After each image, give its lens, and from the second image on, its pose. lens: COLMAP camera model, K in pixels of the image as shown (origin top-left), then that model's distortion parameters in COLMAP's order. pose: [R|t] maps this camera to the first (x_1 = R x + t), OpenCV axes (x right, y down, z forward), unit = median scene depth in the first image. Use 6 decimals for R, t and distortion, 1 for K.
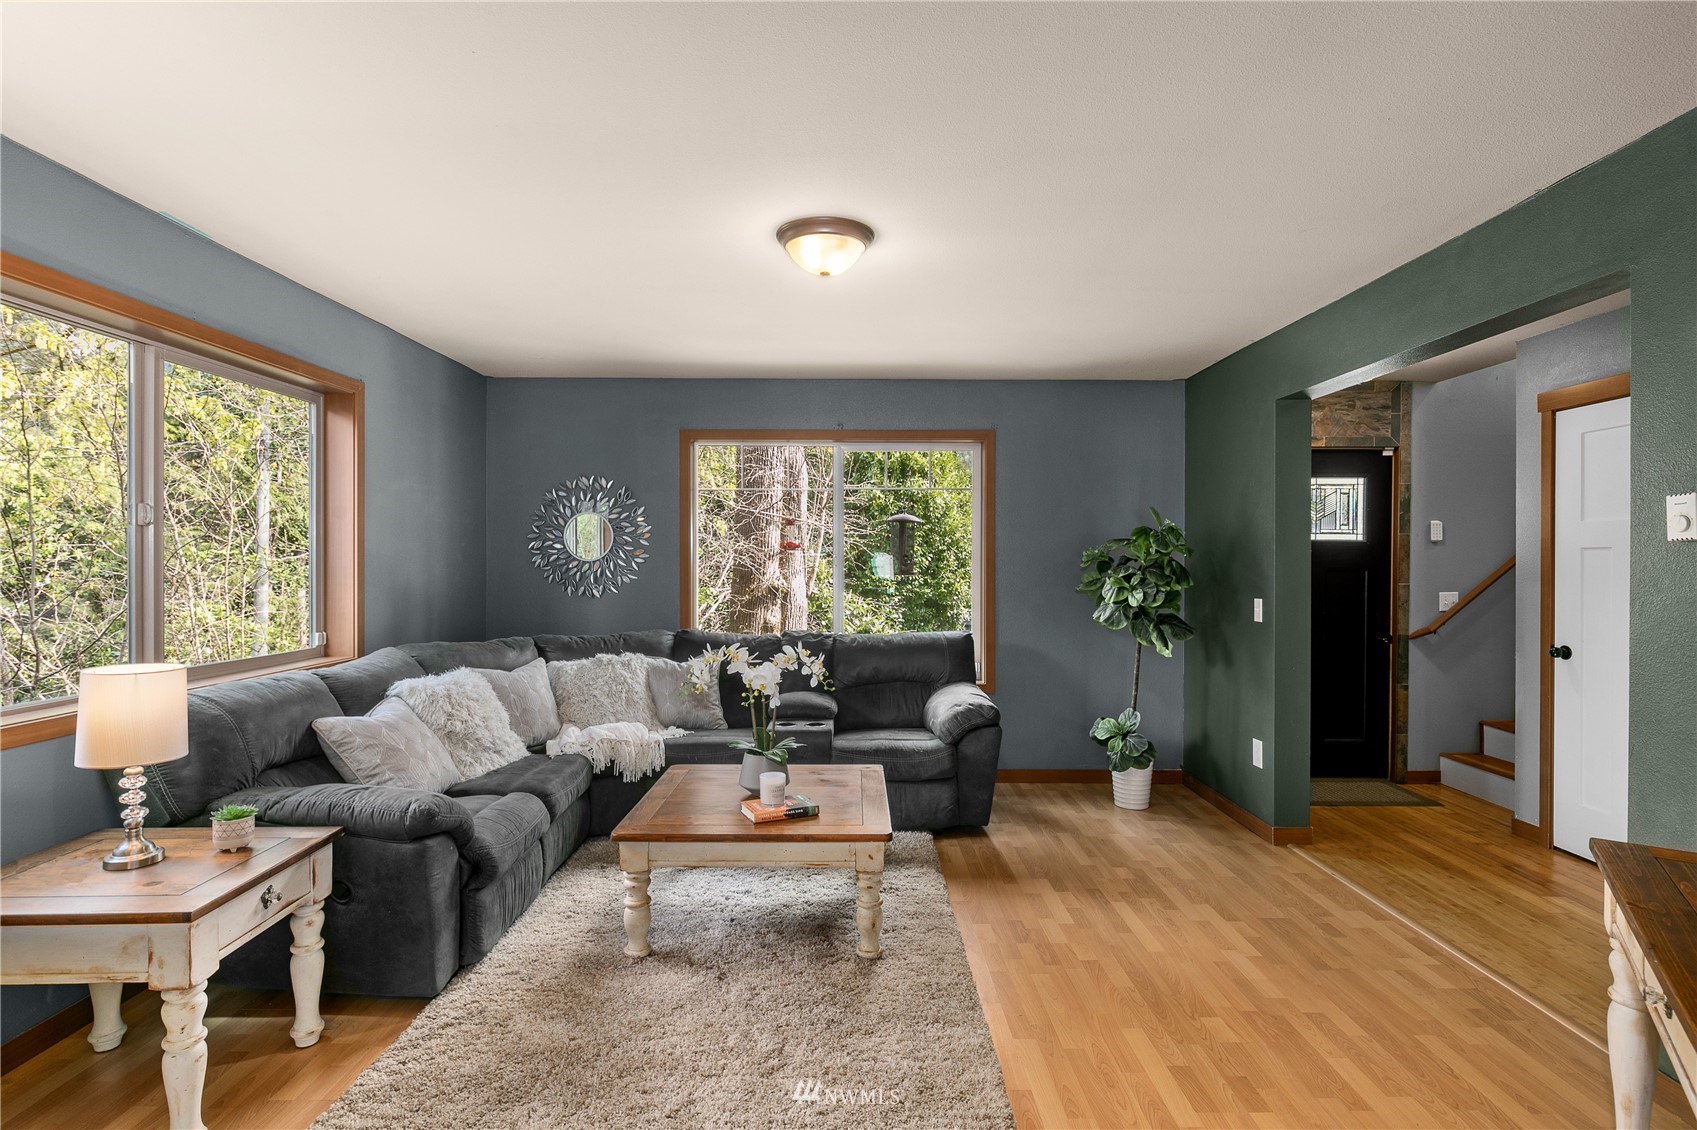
lens RADIAL K [[839.1, 0, 849.3], [0, 839.1, 558.0], [0, 0, 1]] dist [0.003353, -0.000916]
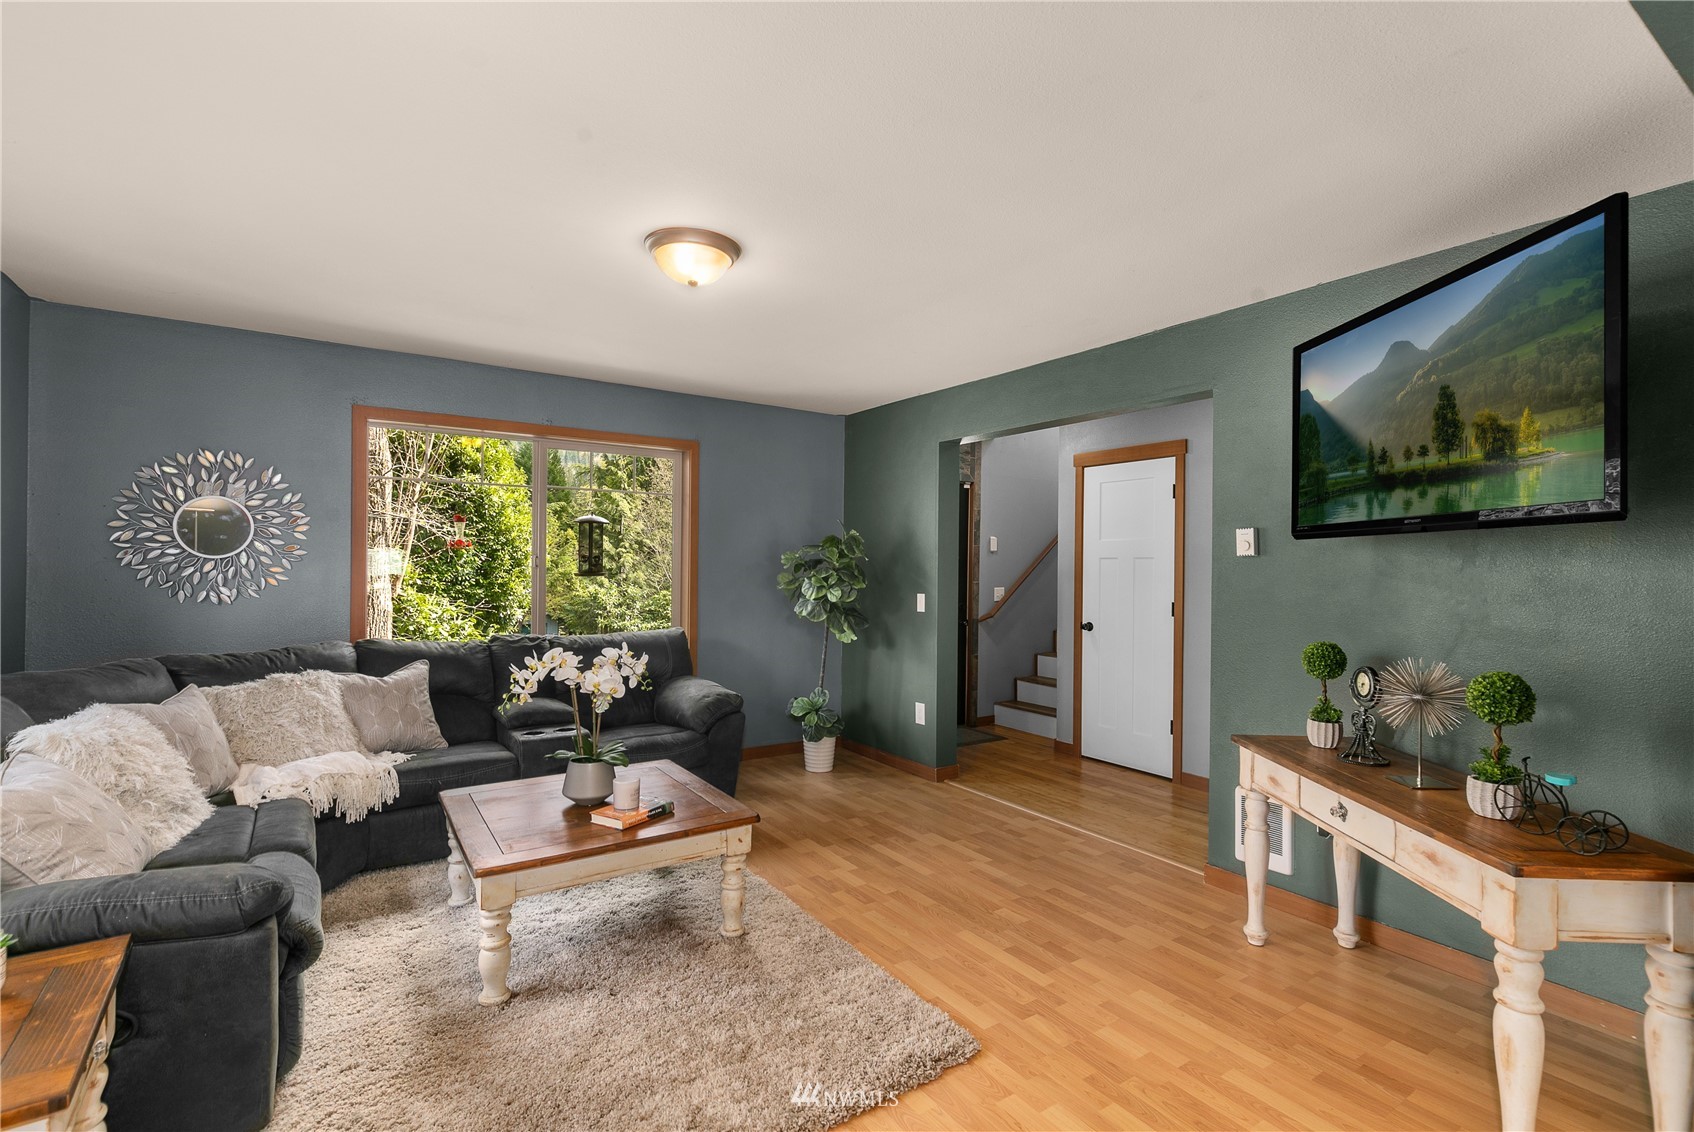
lens RADIAL K [[778.1, 0, 859.1], [0, 778.1, 563.0], [0, 0, 1]] dist [0.012985, -0.001722]
pose [[0.828691, 0.008695, 0.559638, -0.268674], [-0.011615, 0.999931, 0.001664, -0.000078], [-0.559585, -0.007879, 0.828735, 0.064031]]
